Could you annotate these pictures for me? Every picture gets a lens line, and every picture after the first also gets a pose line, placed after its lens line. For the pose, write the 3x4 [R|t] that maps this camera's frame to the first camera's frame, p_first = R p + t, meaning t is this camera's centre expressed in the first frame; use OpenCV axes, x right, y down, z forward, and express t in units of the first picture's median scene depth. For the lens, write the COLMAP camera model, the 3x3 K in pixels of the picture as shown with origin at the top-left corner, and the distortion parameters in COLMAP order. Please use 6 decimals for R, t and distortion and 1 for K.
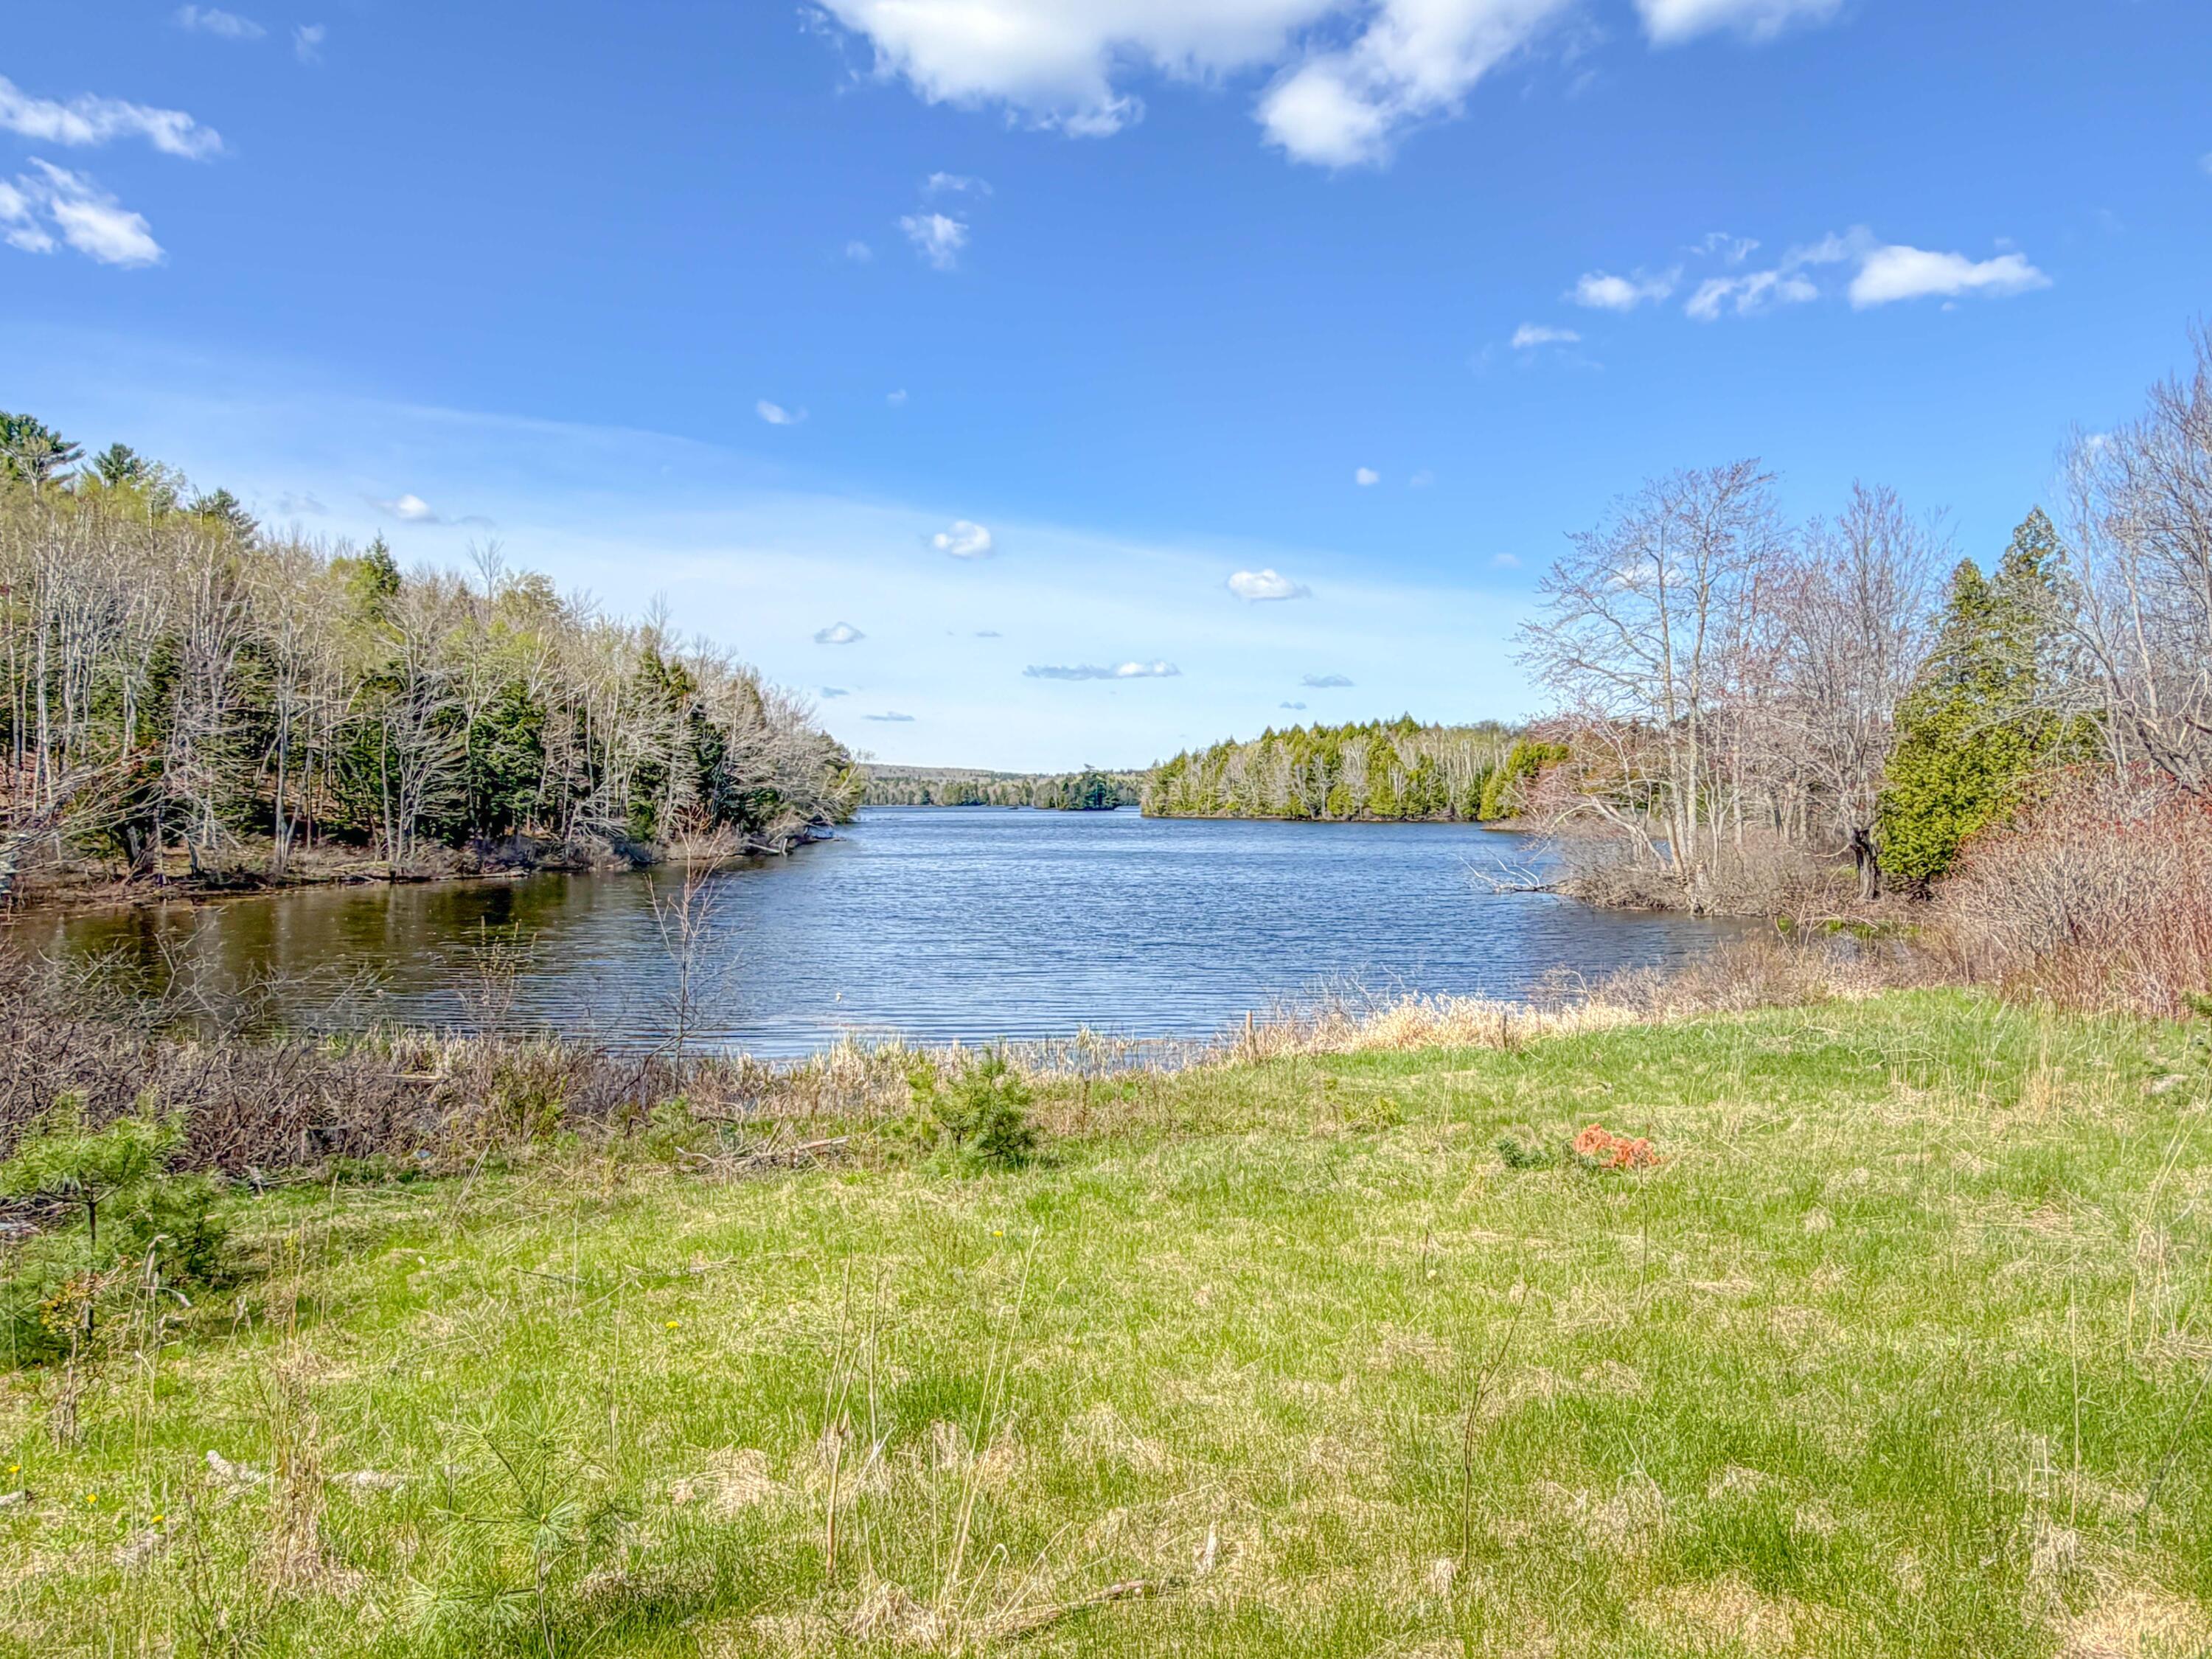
lens RADIAL K [[1474.8, 0, 1123.4], [0, 1474.8, 847.0], [0, 0, 1]] dist [-0.011628, -0.003578]
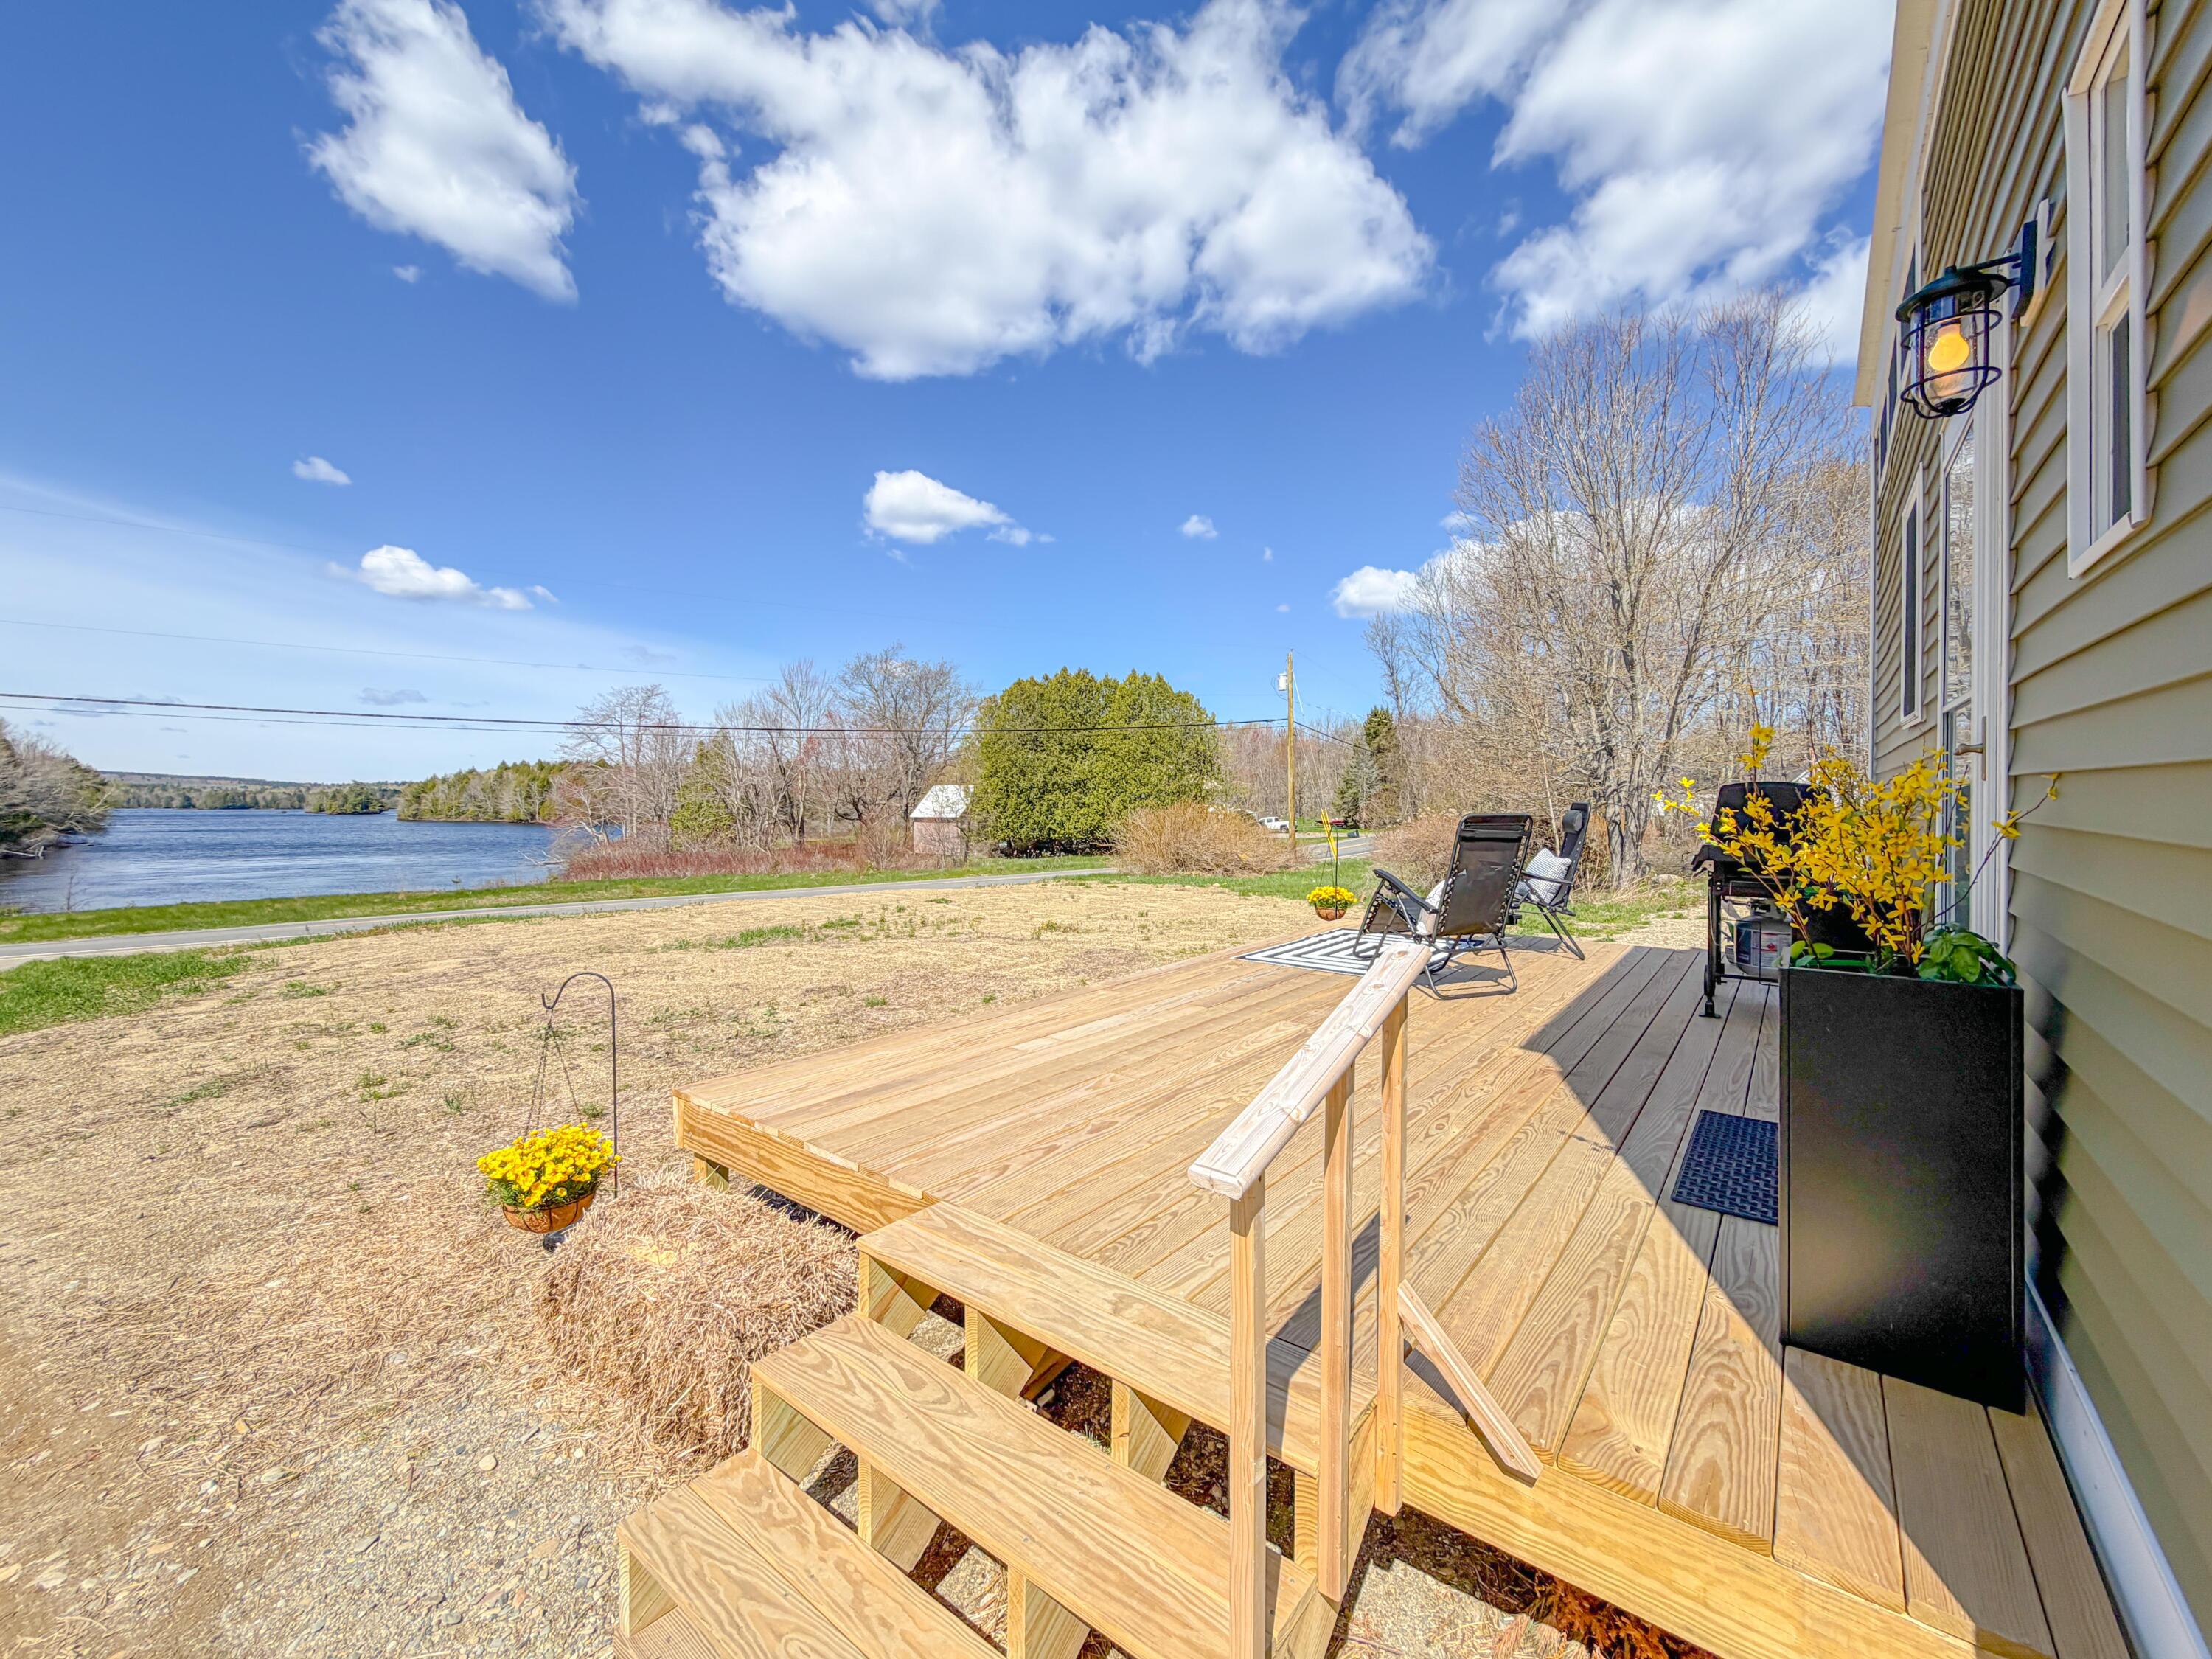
lens RADIAL K [[894.6, 0, 1105.8], [0, 894.6, 811.6], [0, 0, 1]] dist [-0.000464, -0.000372]
pose [[0.786345, -0.001180, 0.617787, 0.046495], [0.015727, 0.999712, -0.018109, -0.006752], [-0.617588, 0.023956, 0.786137, -0.309728]]
